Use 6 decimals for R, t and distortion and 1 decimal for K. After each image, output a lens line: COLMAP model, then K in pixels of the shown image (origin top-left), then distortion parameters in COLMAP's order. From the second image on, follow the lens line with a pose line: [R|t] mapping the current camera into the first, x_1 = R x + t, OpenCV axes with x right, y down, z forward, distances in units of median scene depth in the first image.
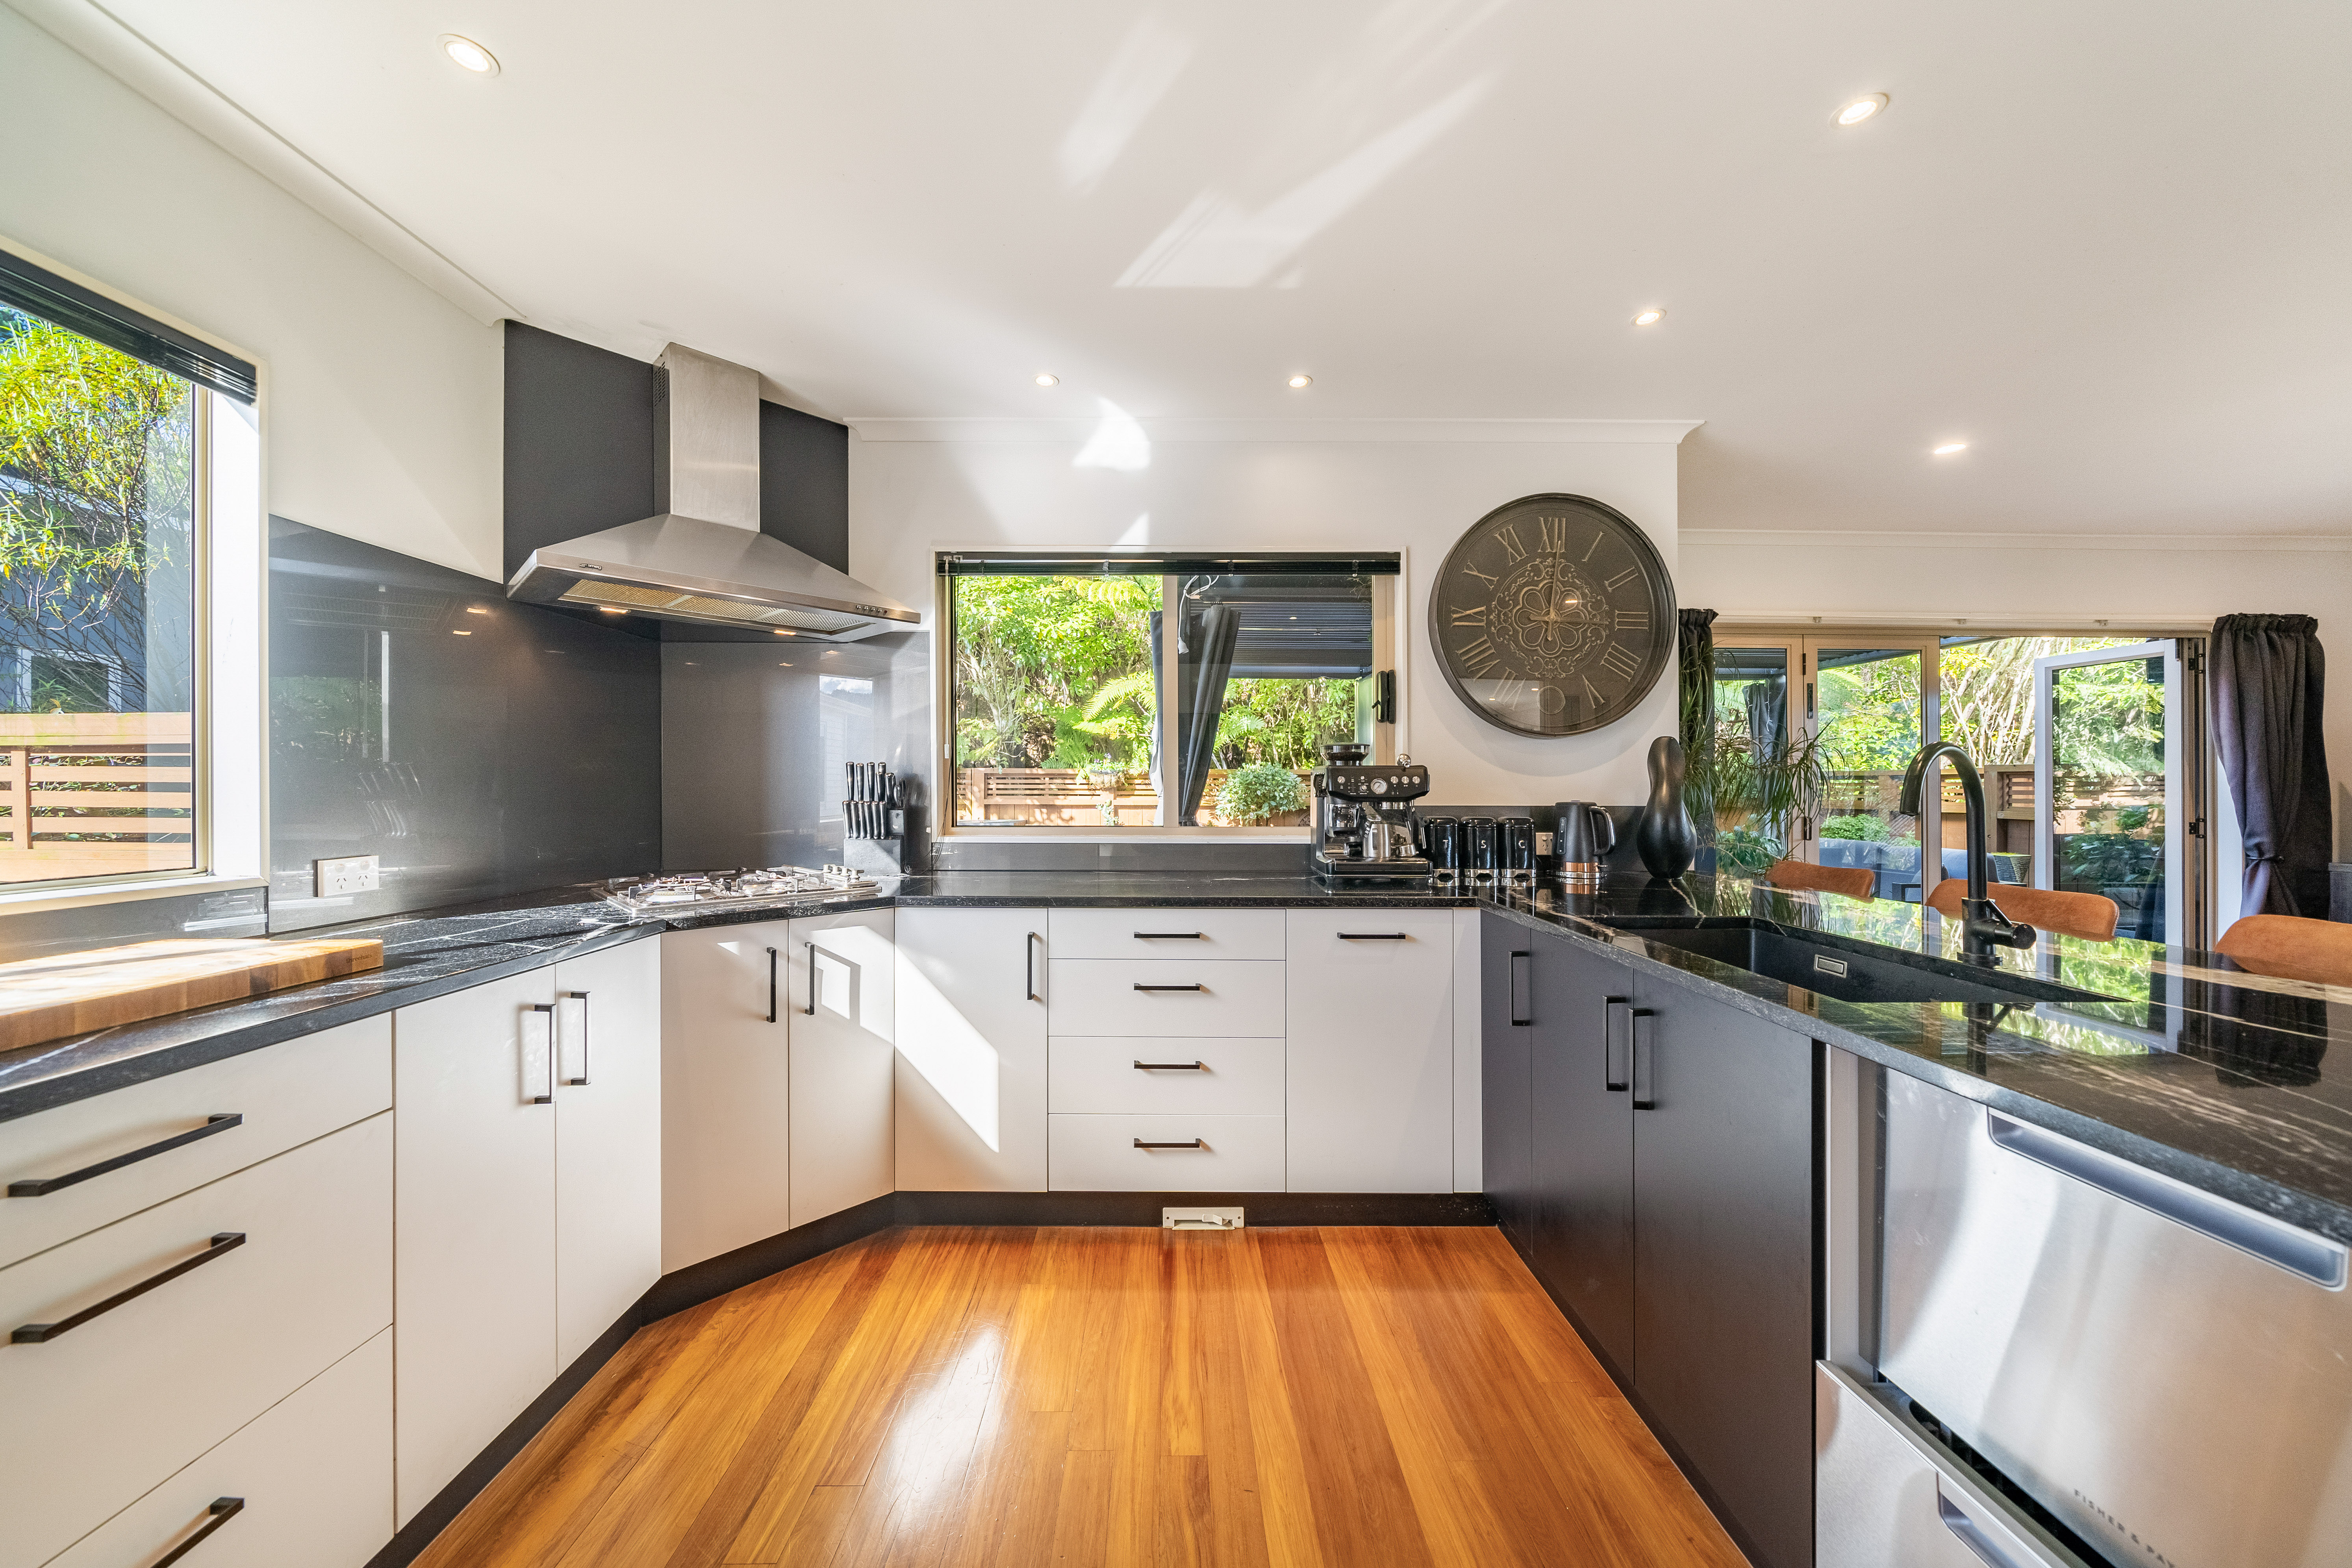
lens RADIAL K [[819.4, 0, 1176.0], [0, 819.4, 784.0], [0, 0, 1]] dist [-0.013949, -0.000011]
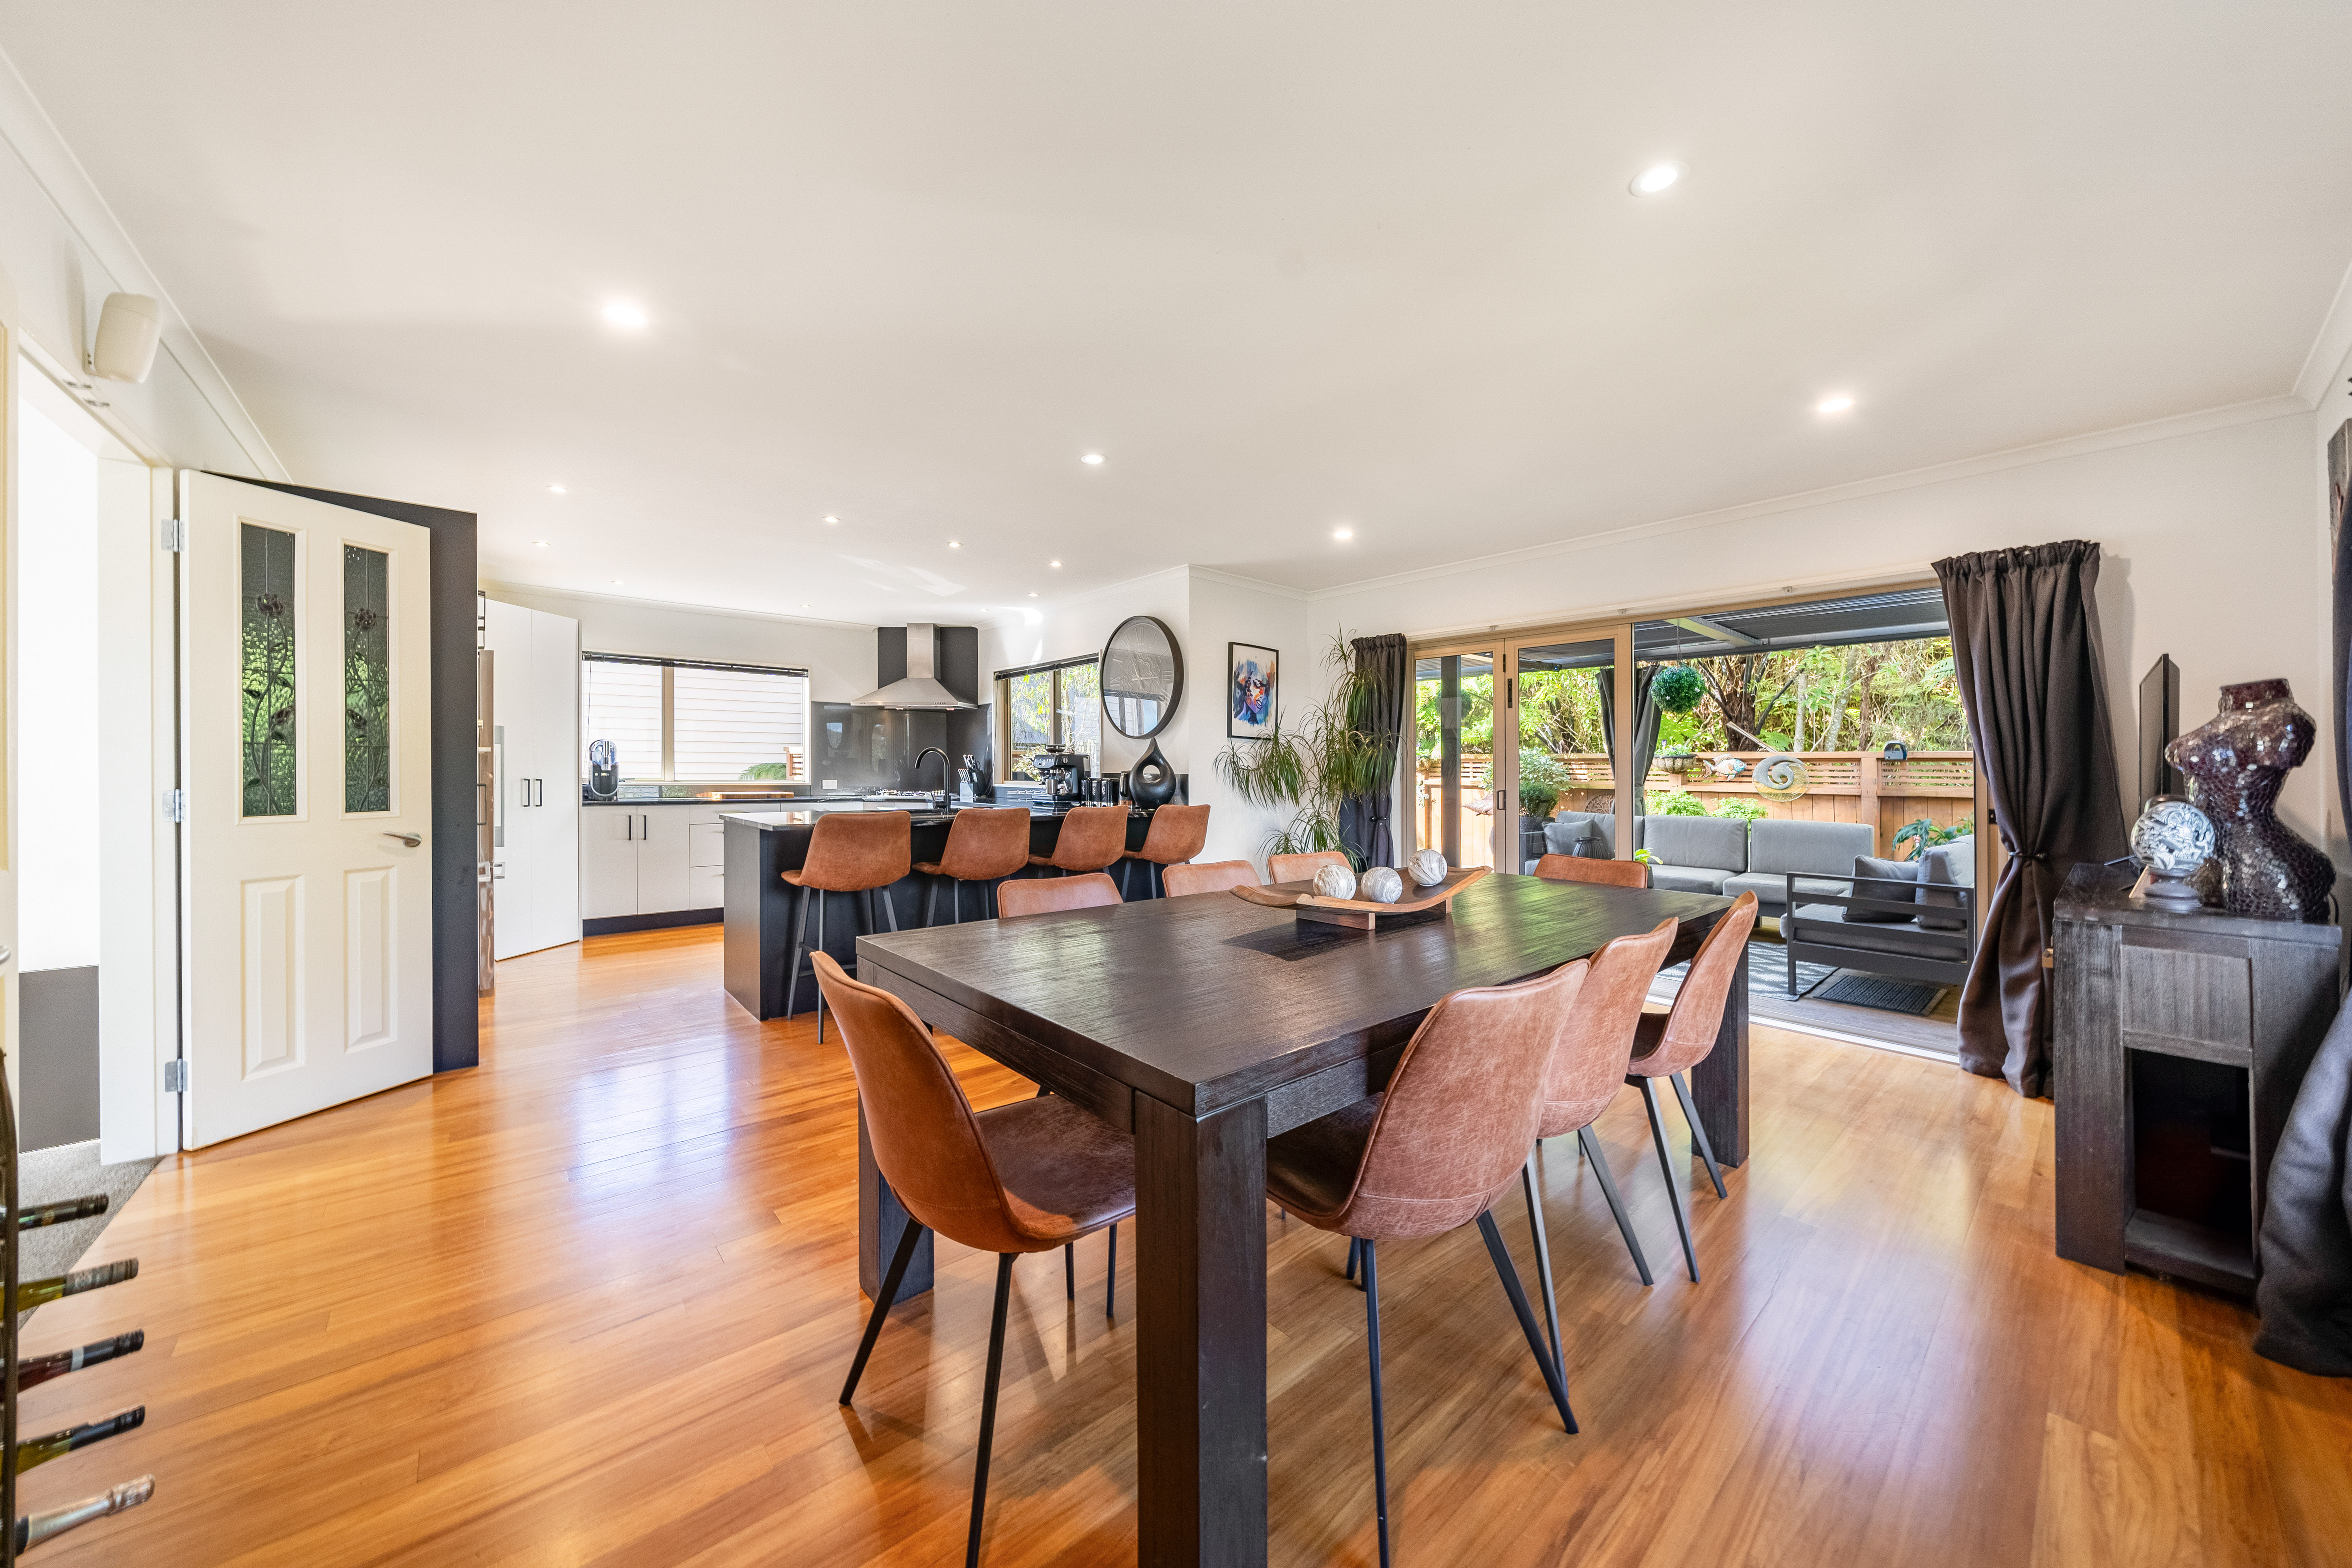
lens RADIAL K [[812.6, 0, 1213.3], [0, 812.6, 782.5], [0, 0, 1]] dist [0.000335, -0.000009]
pose [[0.658059, 0.016242, -0.752792, 2.207792], [-0.006283, 0.999851, 0.016080, 0.016330], [0.752941, -0.005852, 0.658063, -0.169127]]
